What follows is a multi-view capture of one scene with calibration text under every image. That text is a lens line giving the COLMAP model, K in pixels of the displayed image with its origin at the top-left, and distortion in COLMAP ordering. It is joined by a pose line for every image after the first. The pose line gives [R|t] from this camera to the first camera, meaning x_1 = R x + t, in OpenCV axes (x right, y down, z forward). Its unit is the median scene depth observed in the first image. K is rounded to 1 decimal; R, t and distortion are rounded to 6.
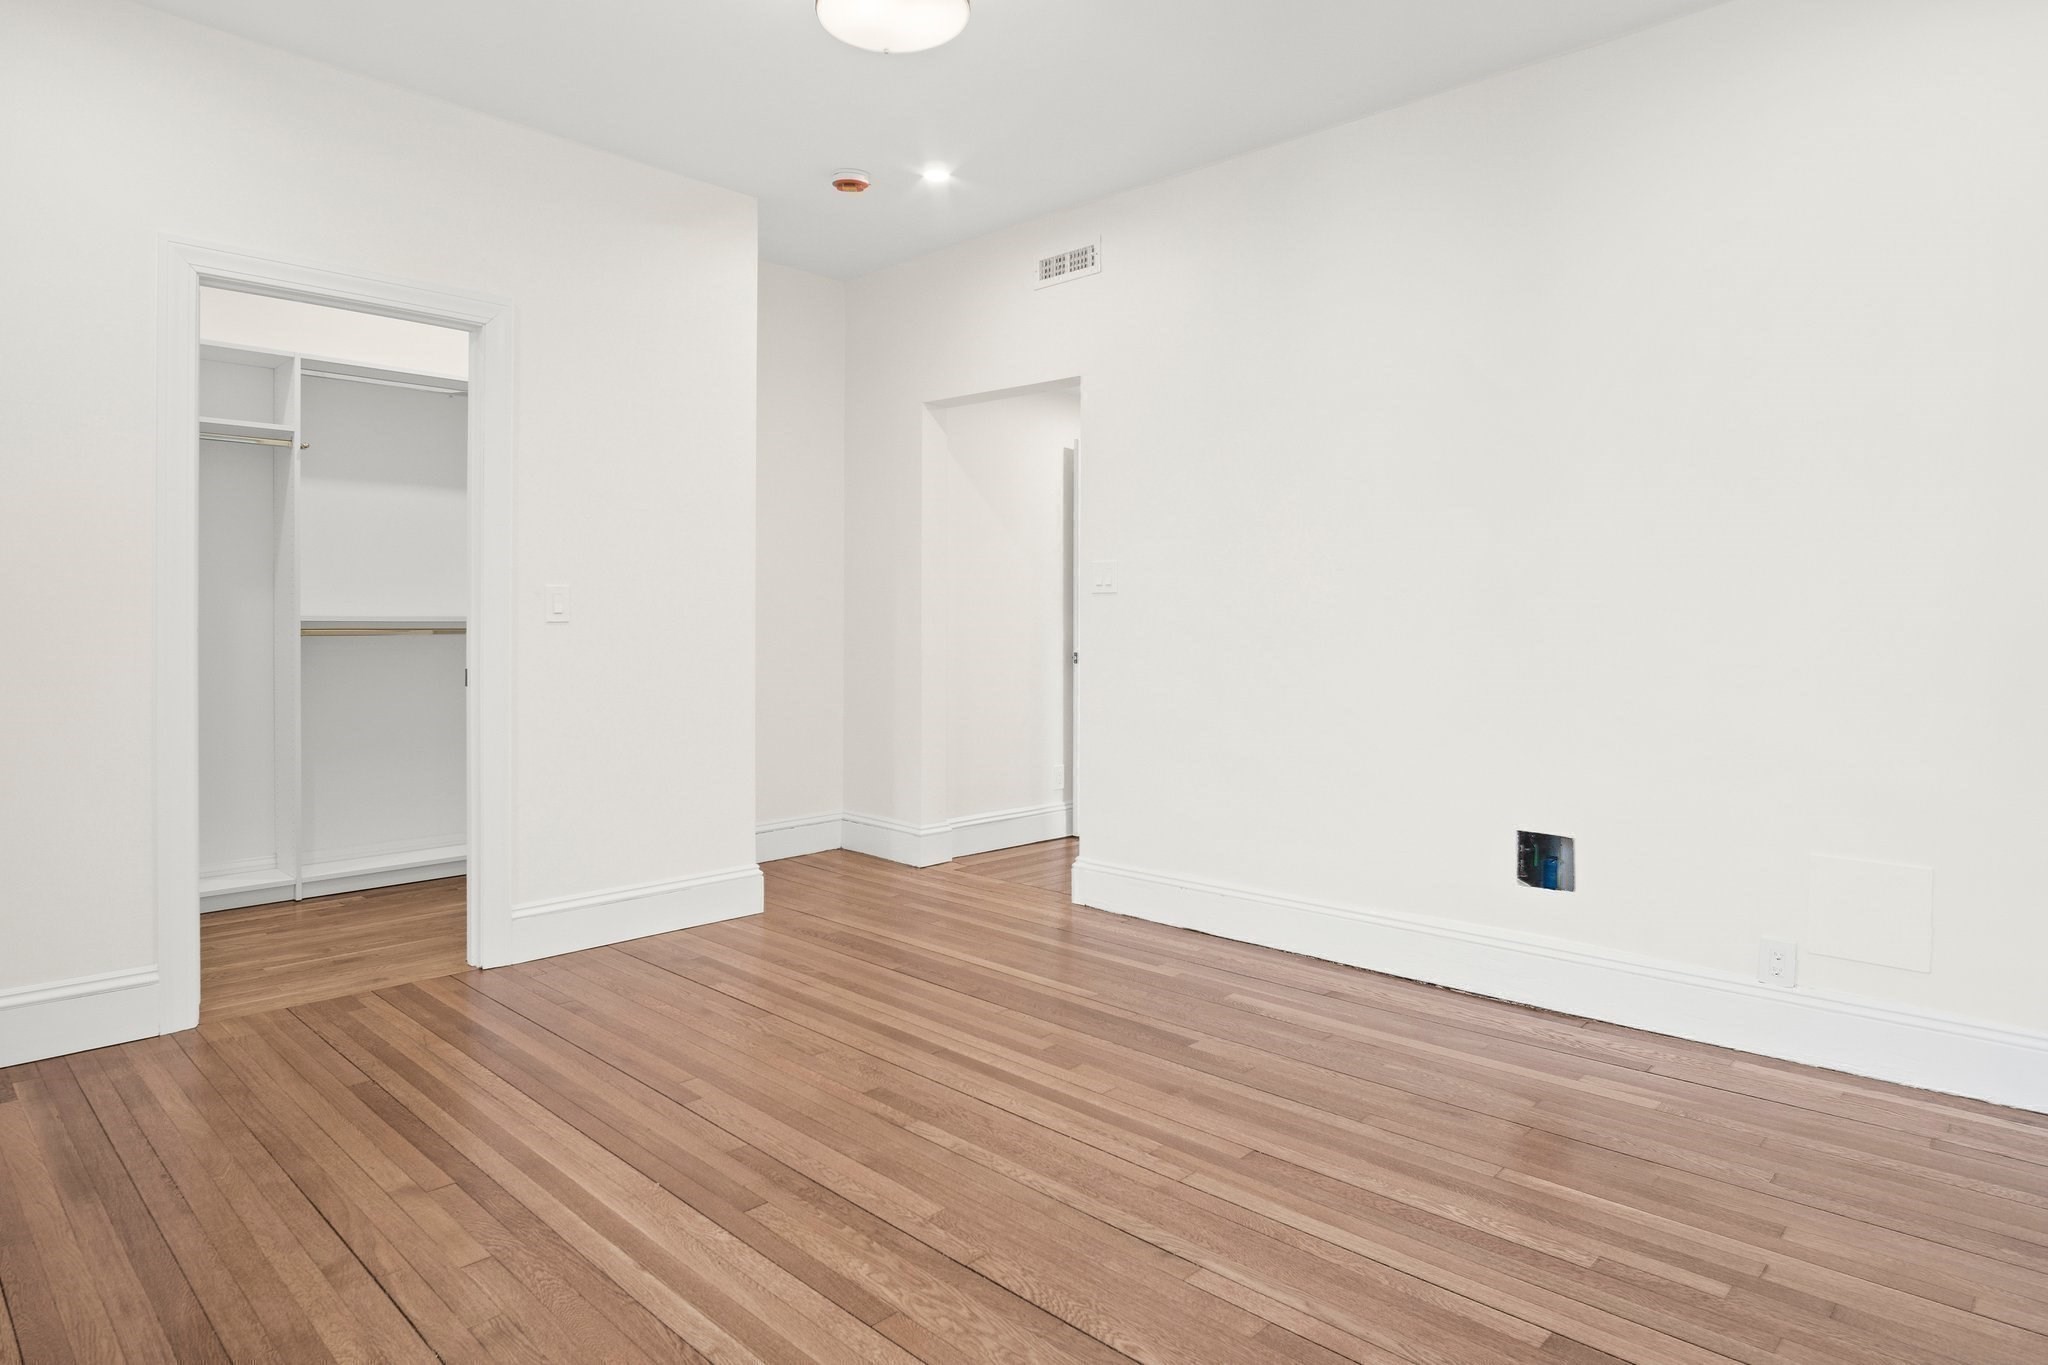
lens RADIAL K [[1157.3, 0, 1029.8], [0, 1157.3, 651.9], [0, 0, 1]] dist [-0.025602, 0.002784]
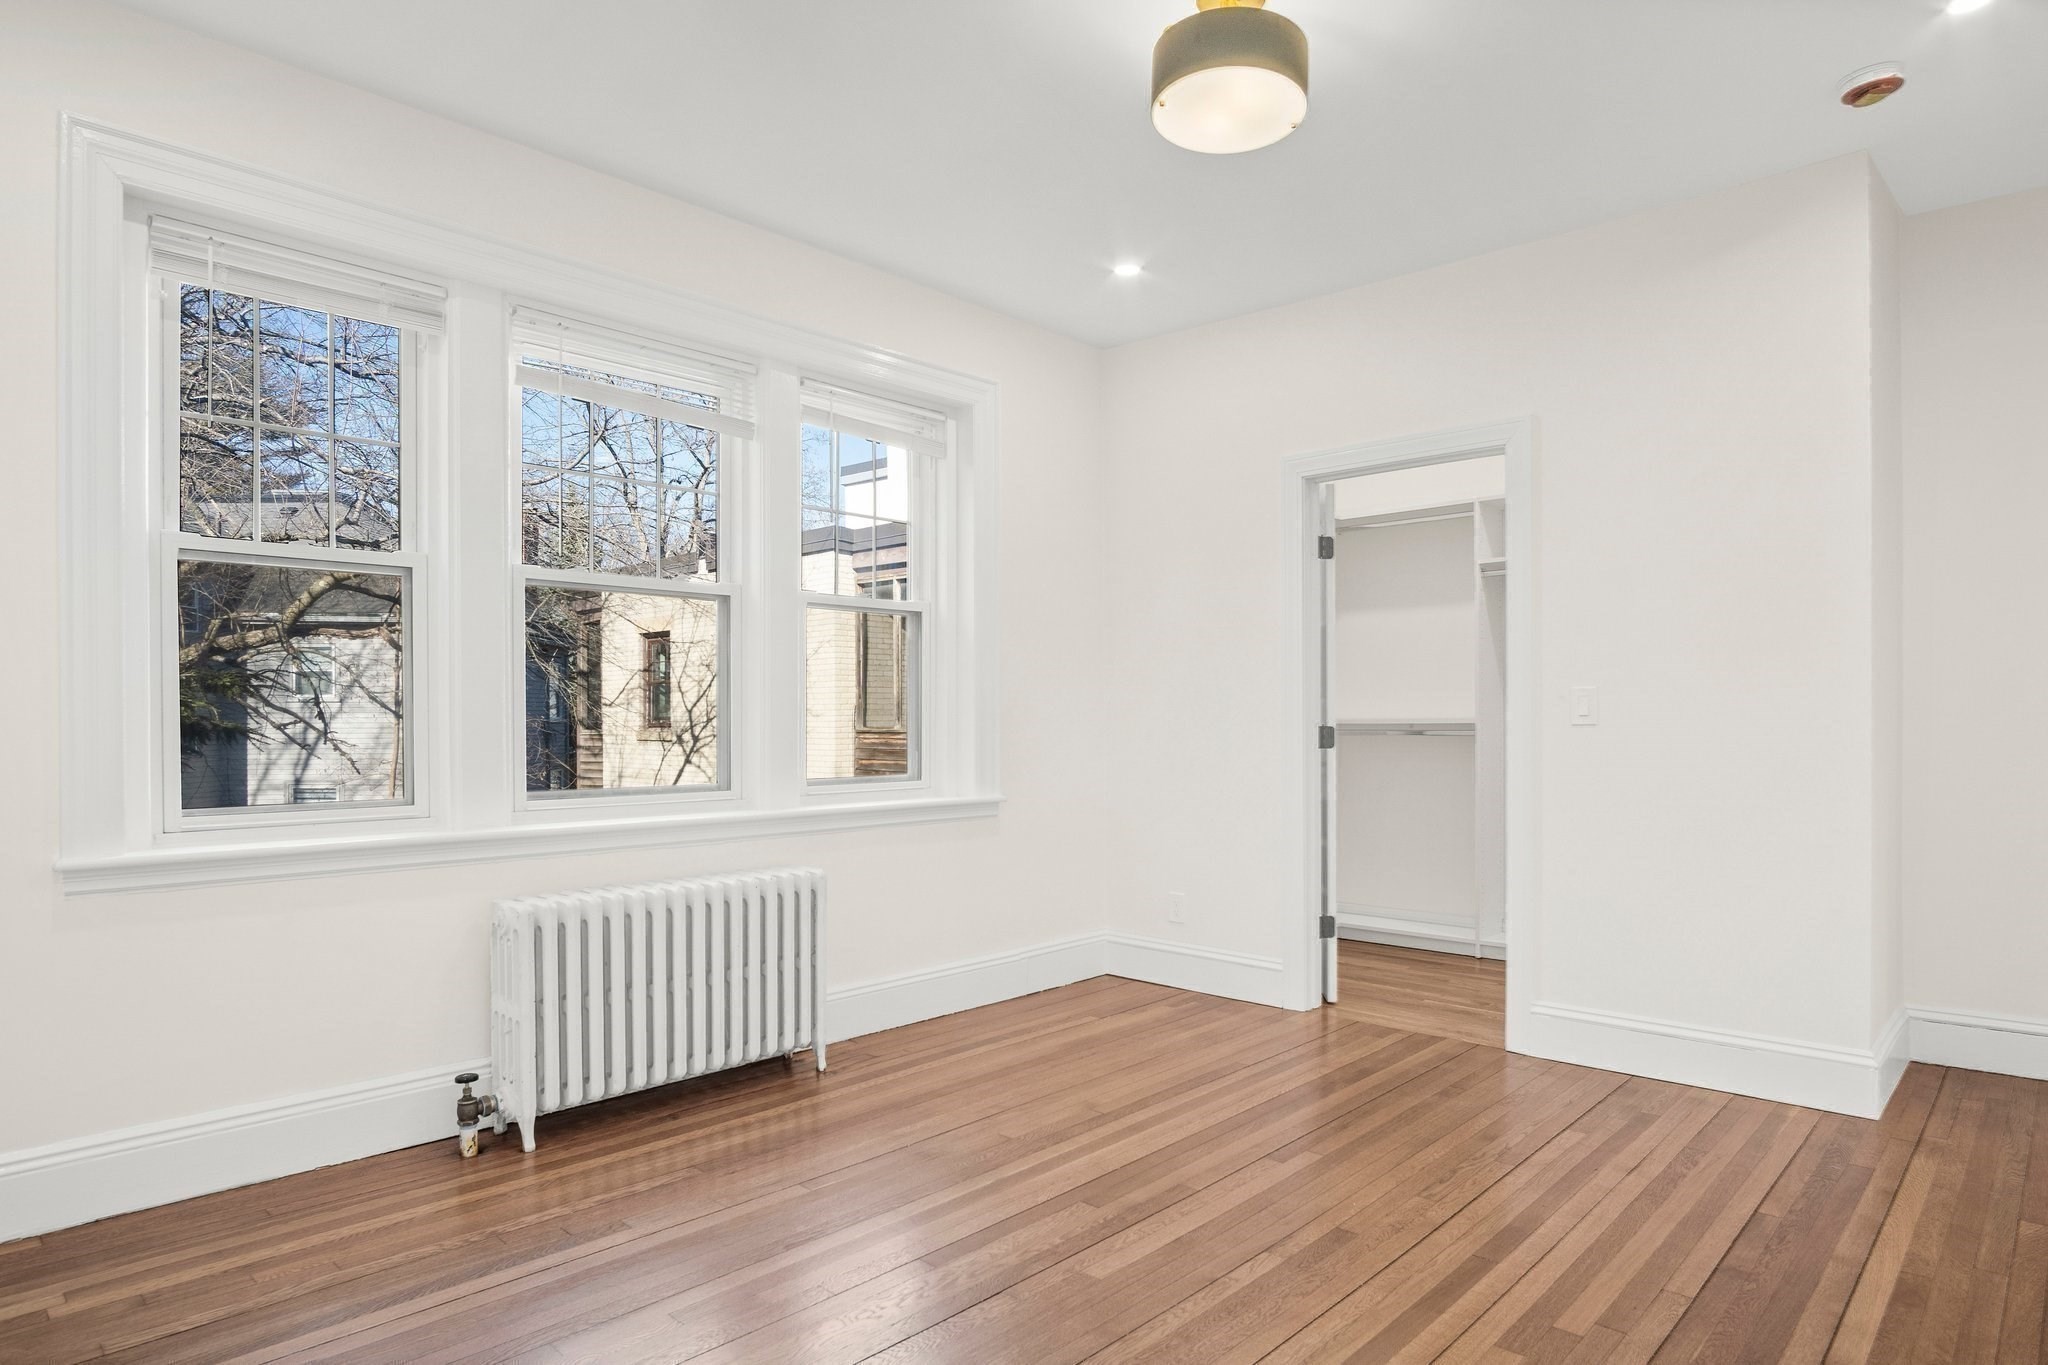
lens RADIAL K [[1147.8, 0, 1026.7], [0, 1147.8, 745.6], [0, 0, 1]] dist [-0.017475, 0.001188]
pose [[-0.002928, 0.013350, -0.999907, 0.800806], [-0.018048, 0.999747, 0.013400, -0.018208], [0.999833, 0.018085, -0.002686, 0.759005]]
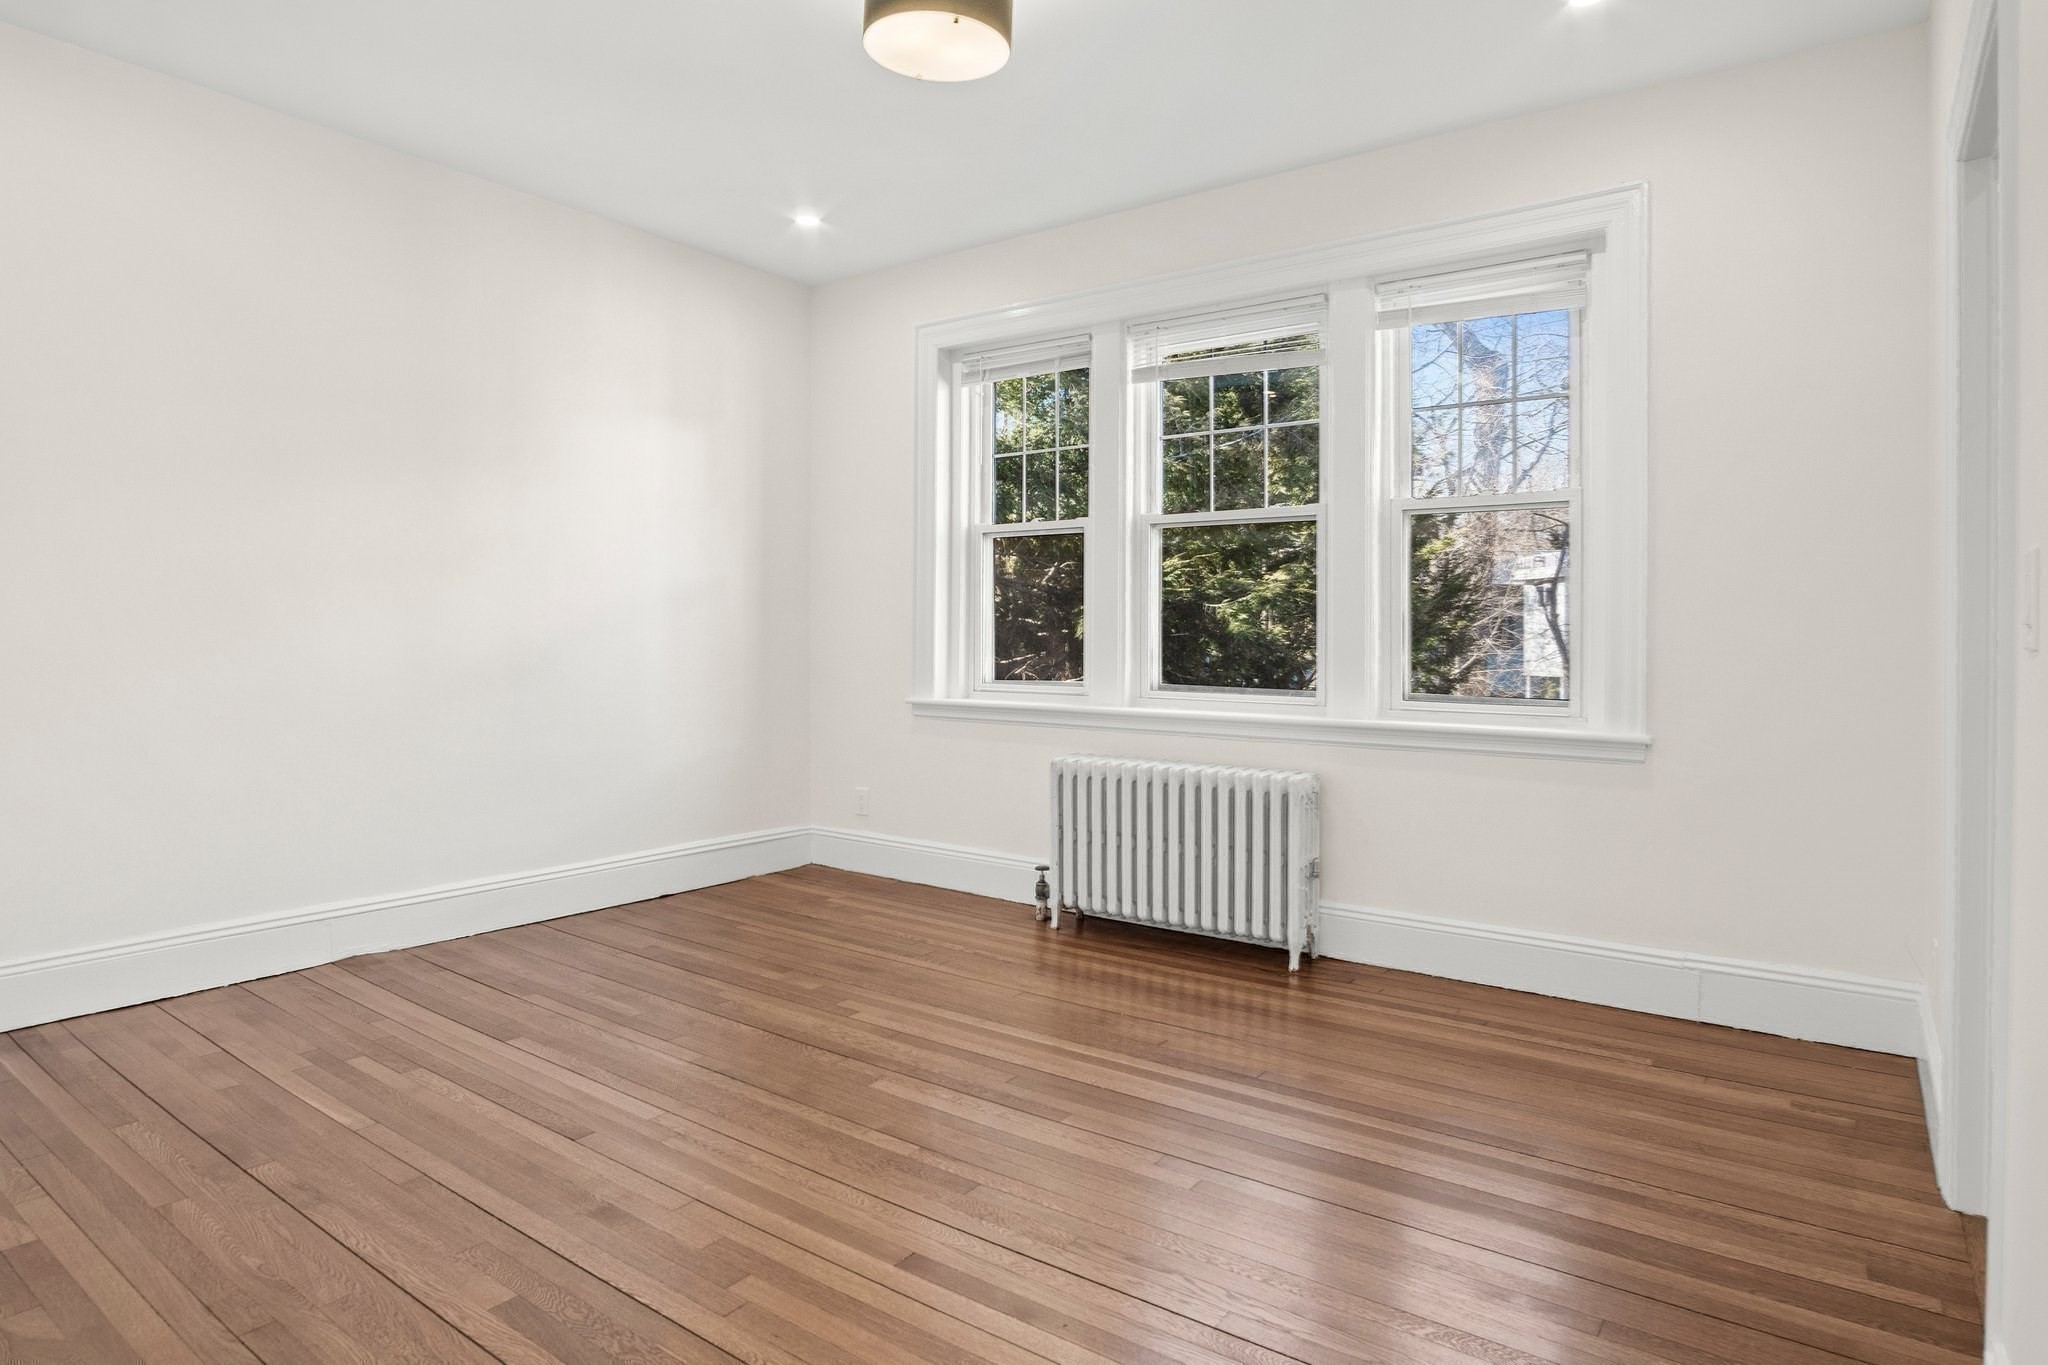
lens RADIAL K [[1157.3, 0, 1029.8], [0, 1157.3, 651.9], [0, 0, 1]] dist [-0.025602, 0.002784]
pose [[-0.991285, -0.011955, -0.131193, -0.064566], [-0.016788, 0.999218, 0.035799, -0.045925], [0.130662, 0.037690, -0.990710, 1.881563]]
